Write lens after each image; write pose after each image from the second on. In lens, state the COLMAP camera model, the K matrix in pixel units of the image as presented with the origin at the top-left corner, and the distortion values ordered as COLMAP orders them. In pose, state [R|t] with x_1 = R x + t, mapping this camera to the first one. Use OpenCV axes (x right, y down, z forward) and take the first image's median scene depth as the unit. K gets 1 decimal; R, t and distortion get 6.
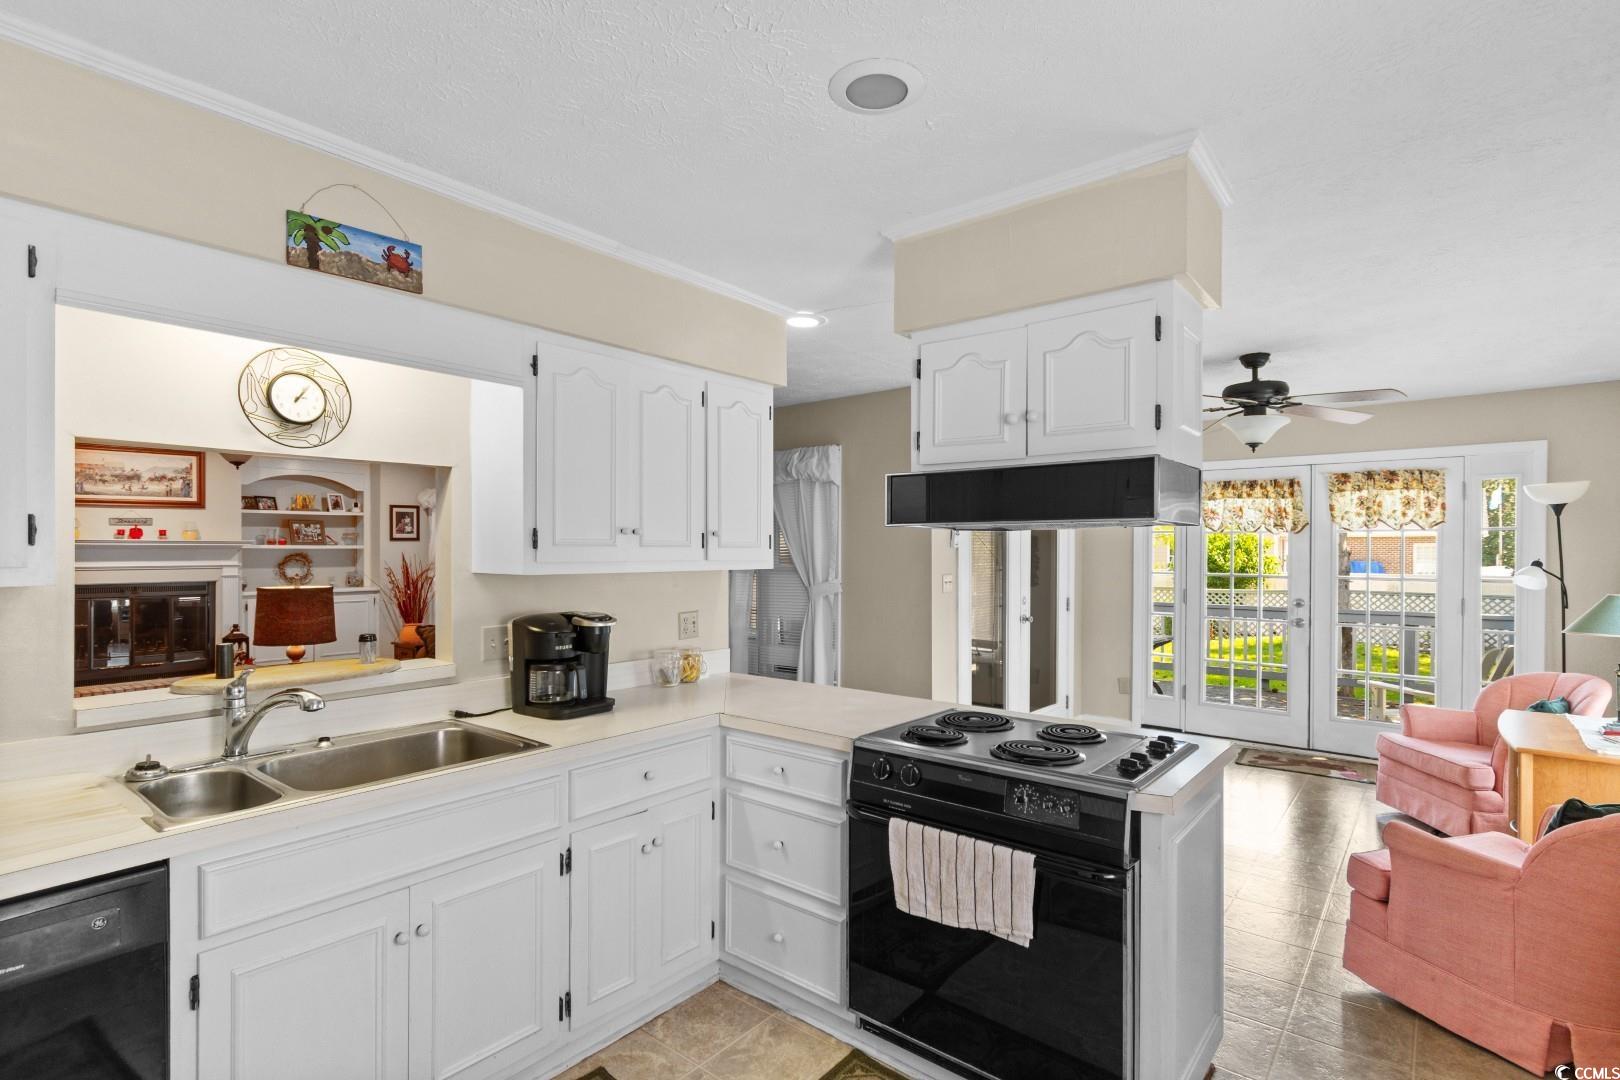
lens RADIAL K [[776.3, 0, 808.7], [0, 776.3, 553.9], [0, 0, 1]] dist [-0.000817, -0.000719]
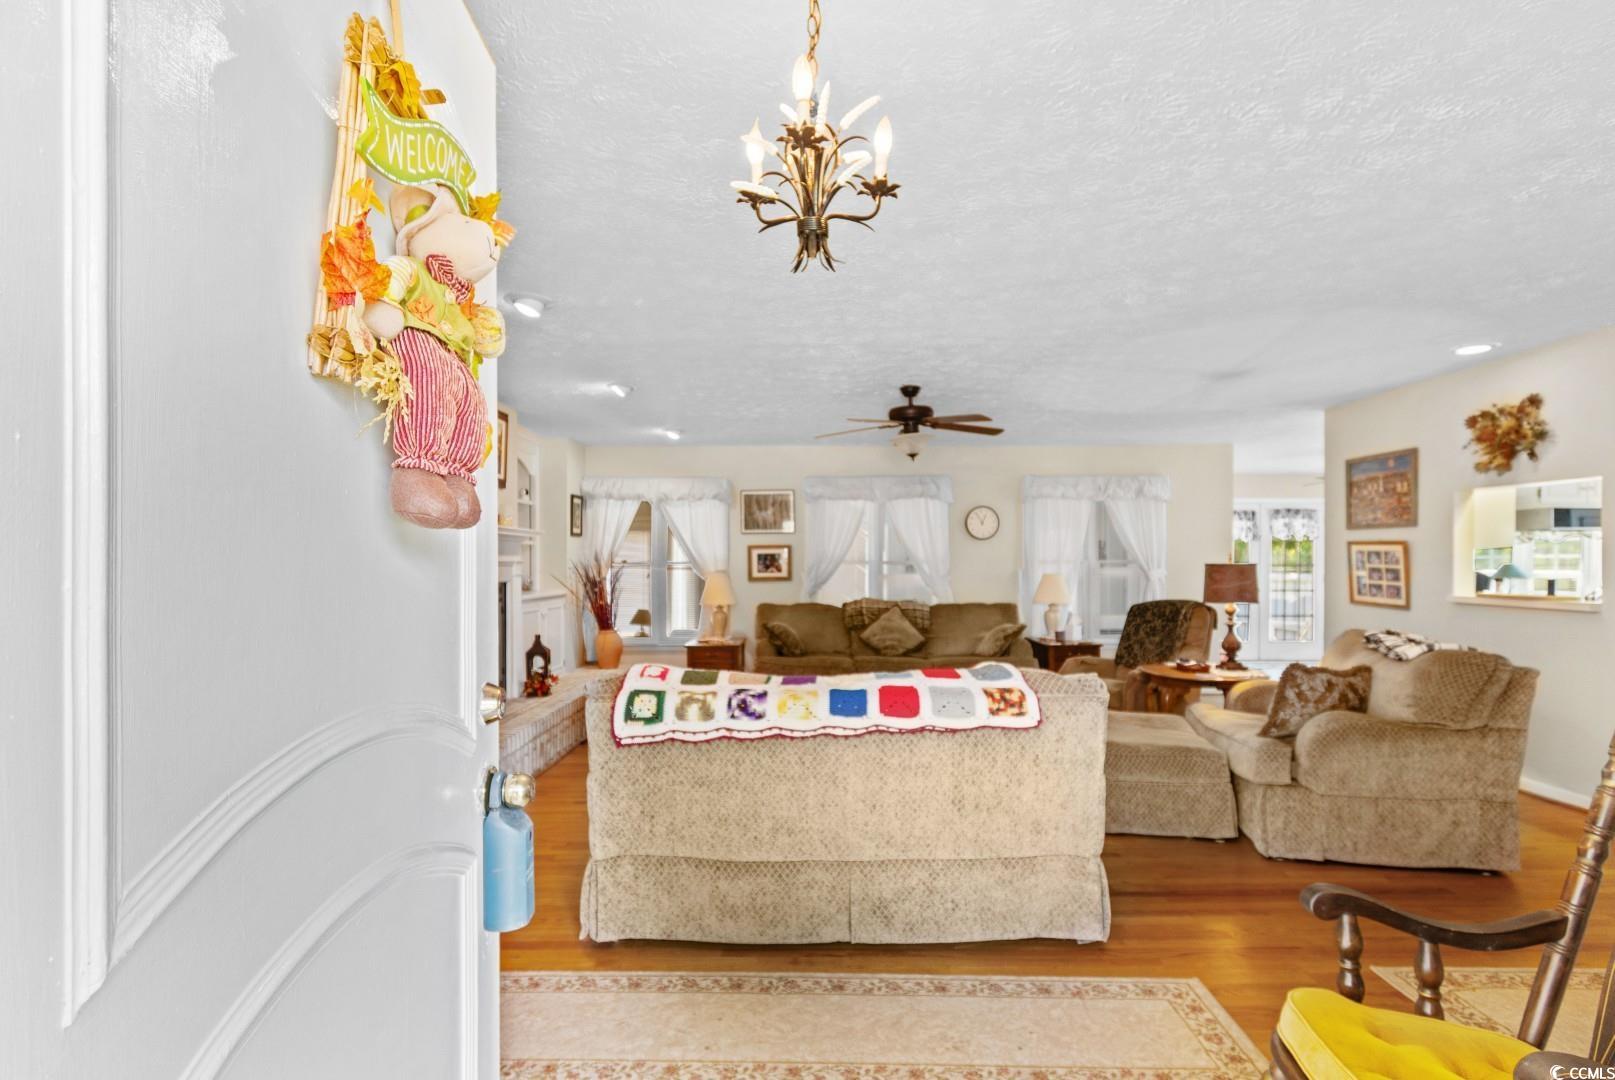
lens RADIAL K [[785.3, 0, 811.9], [0, 785.3, 575.4], [0, 0, 1]] dist [0.000950, -0.000254]
pose [[0.777565, -0.011081, 0.628705, -2.922960], [0.006109, 0.999931, 0.010068, 0.063310], [-0.628773, -0.003987, 0.777578, 0.507184]]
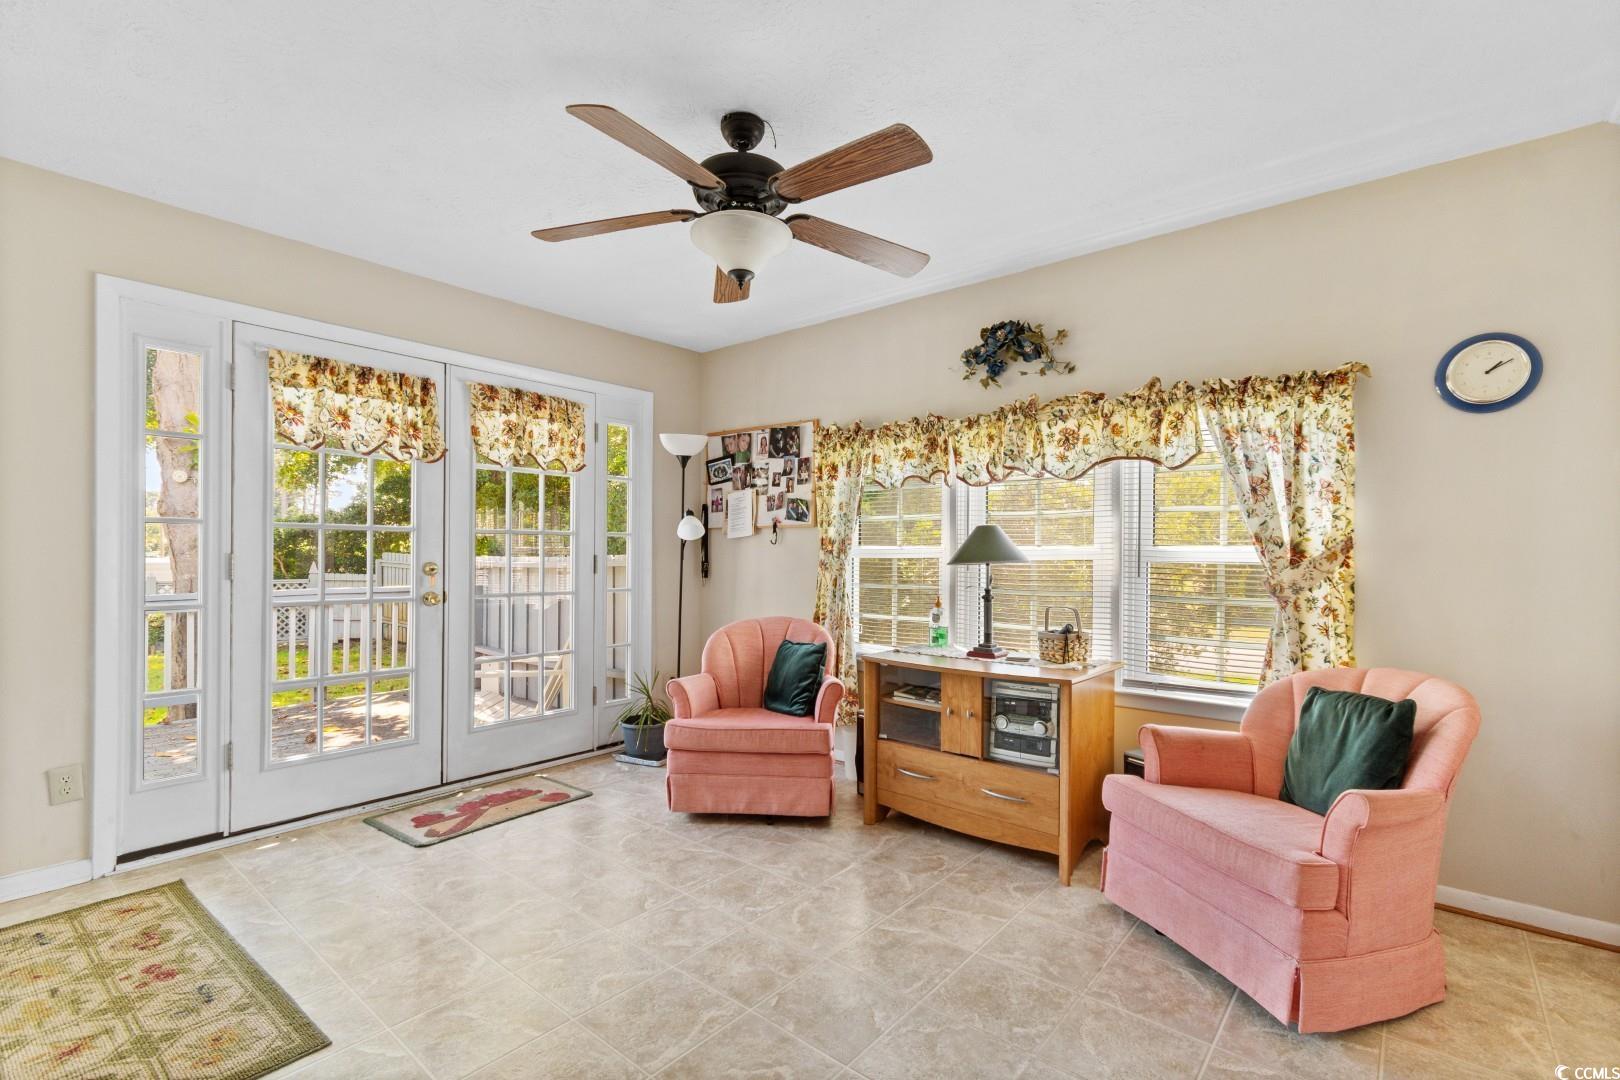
lens RADIAL K [[722.3, 0, 805.5], [0, 722.3, 556.1], [0, 0, 1]] dist [0.001404, 0.000115]
pose [[0.021567, -0.006084, 0.999749, 0.052777], [0.001048, 0.999981, 0.006063, 0.108843], [-0.999767, 0.000917, 0.021573, 1.486003]]
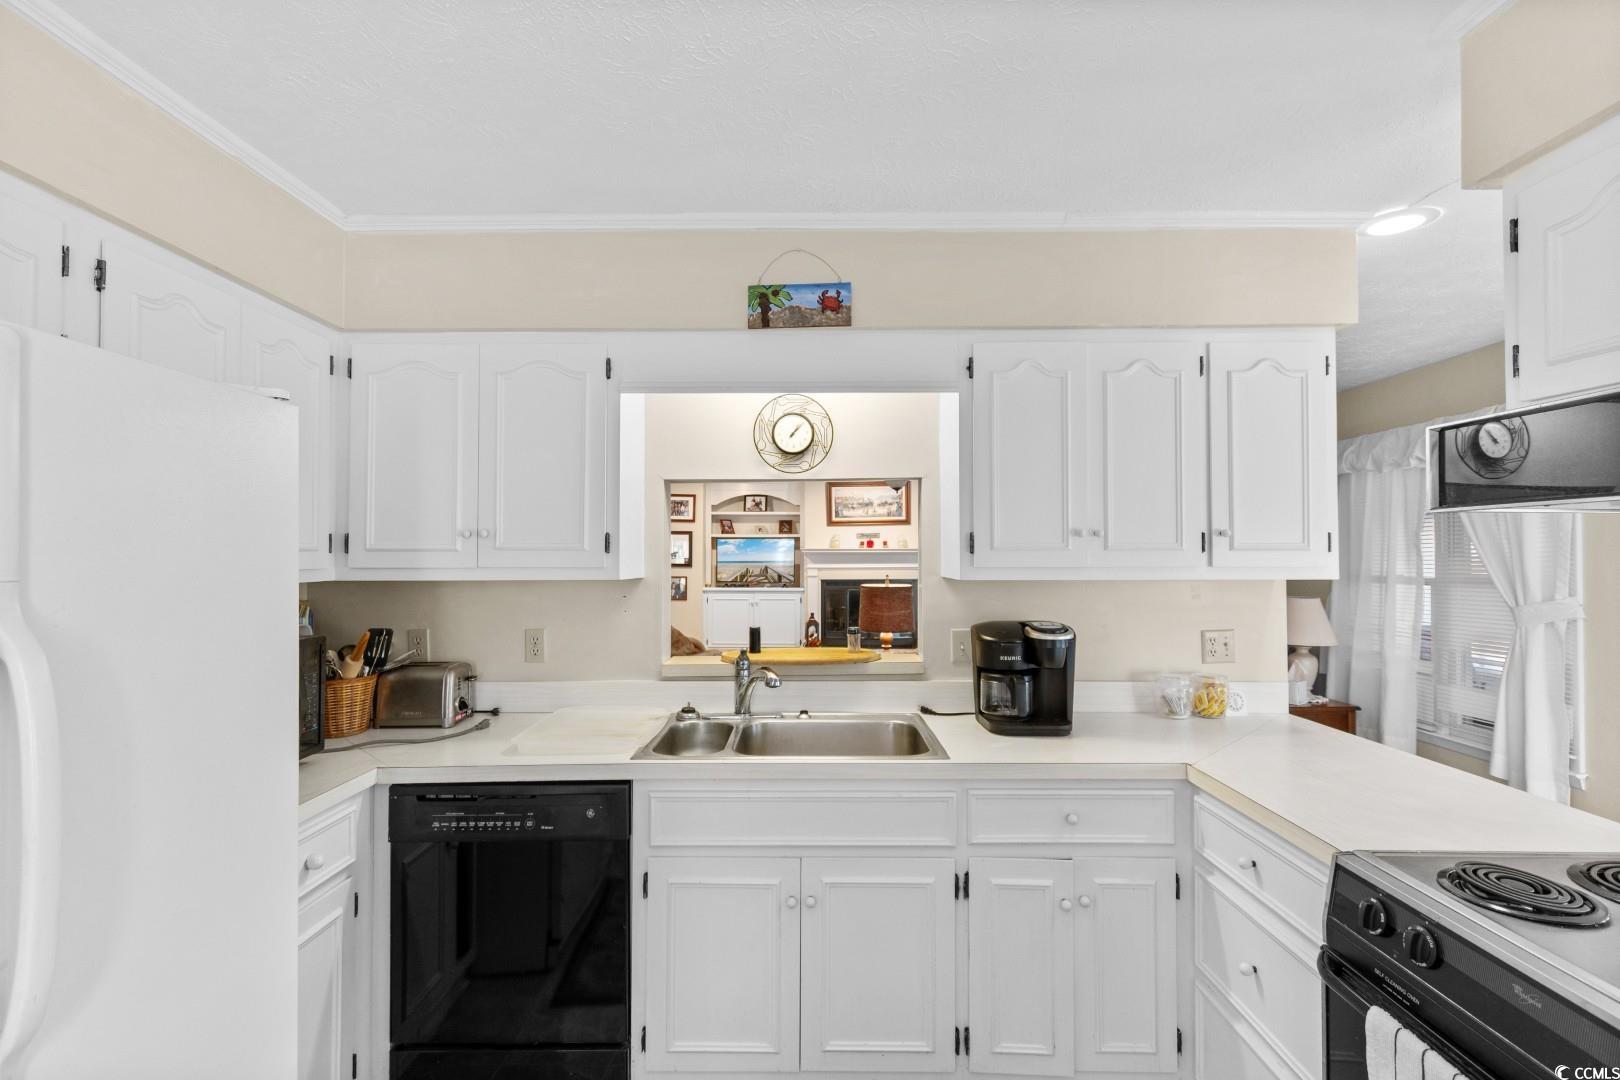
lens RADIAL K [[720.8, 0, 808.2], [0, 720.8, 543.7], [0, 0, 1]] dist [0.003473, -0.000309]
pose [[0.626541, -0.015789, -0.779228, 0.213162], [-0.000259, 0.999791, -0.020466, -0.000203], [0.779388, 0.013025, 0.626406, 0.247297]]
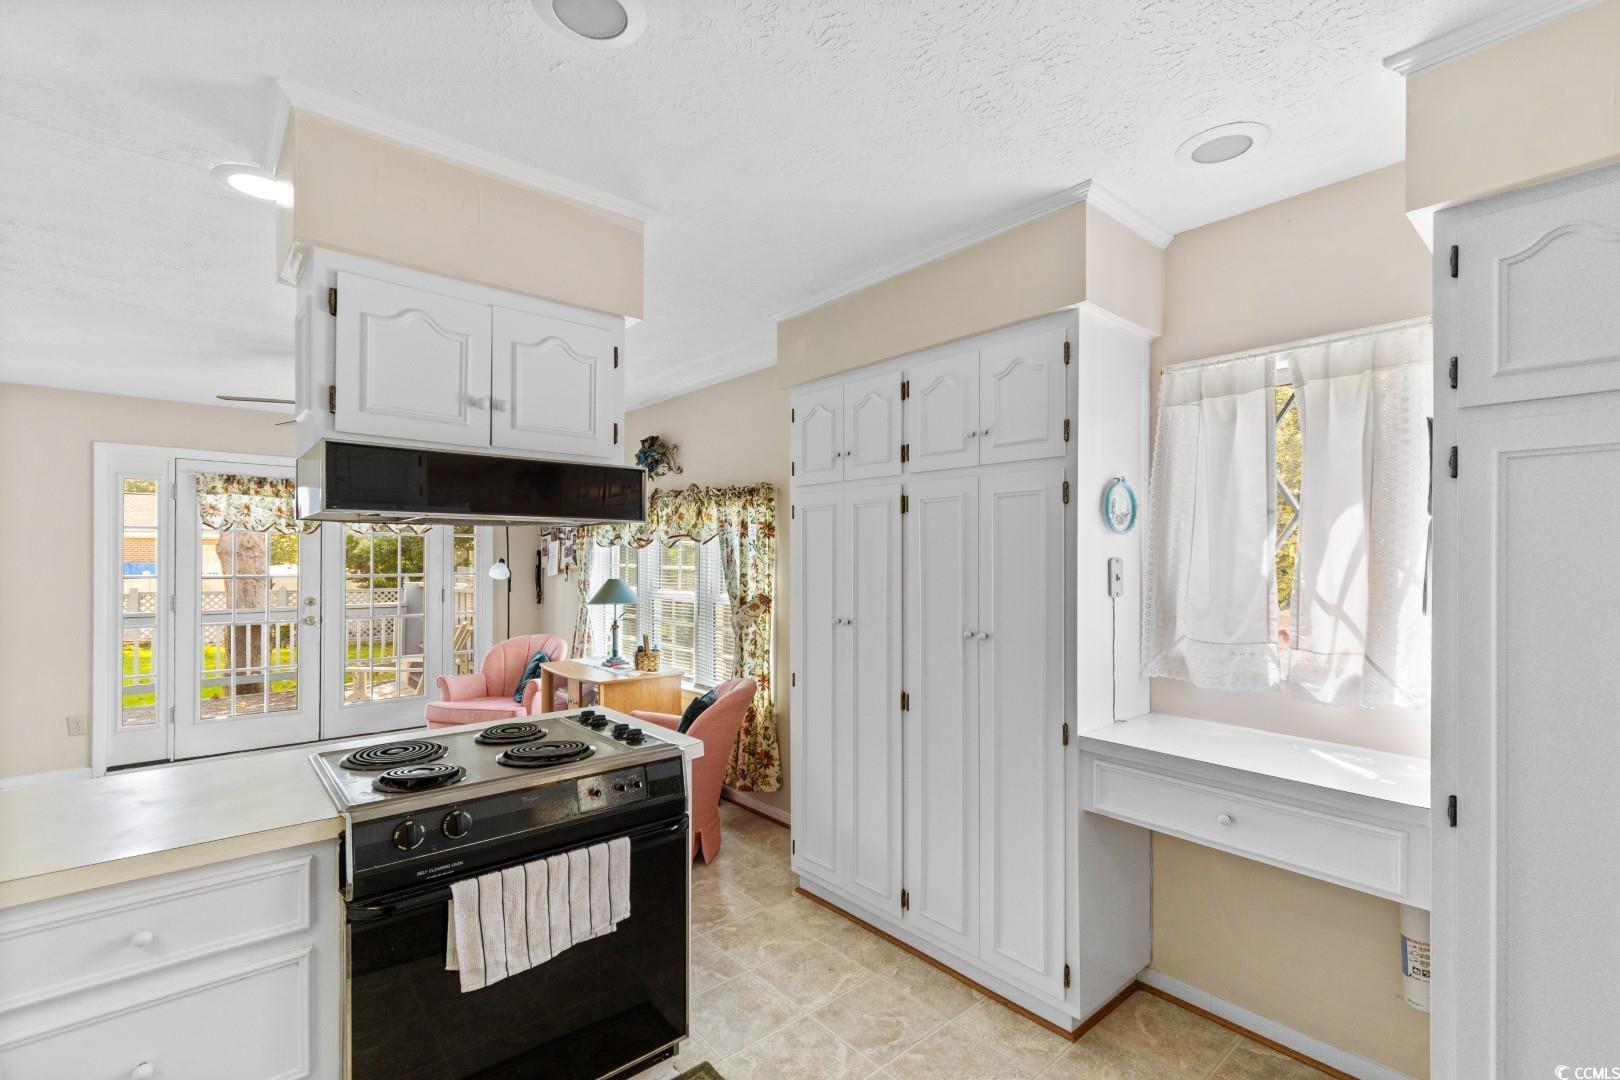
lens RADIAL K [[722.3, 0, 805.5], [0, 722.3, 556.1], [0, 0, 1]] dist [0.001404, 0.000115]
pose [[0.177650, -0.003789, 0.984086, -0.433547], [0.003063, 0.999990, 0.003297, 0.004285], [-0.984089, 0.002428, 0.177660, 0.407531]]
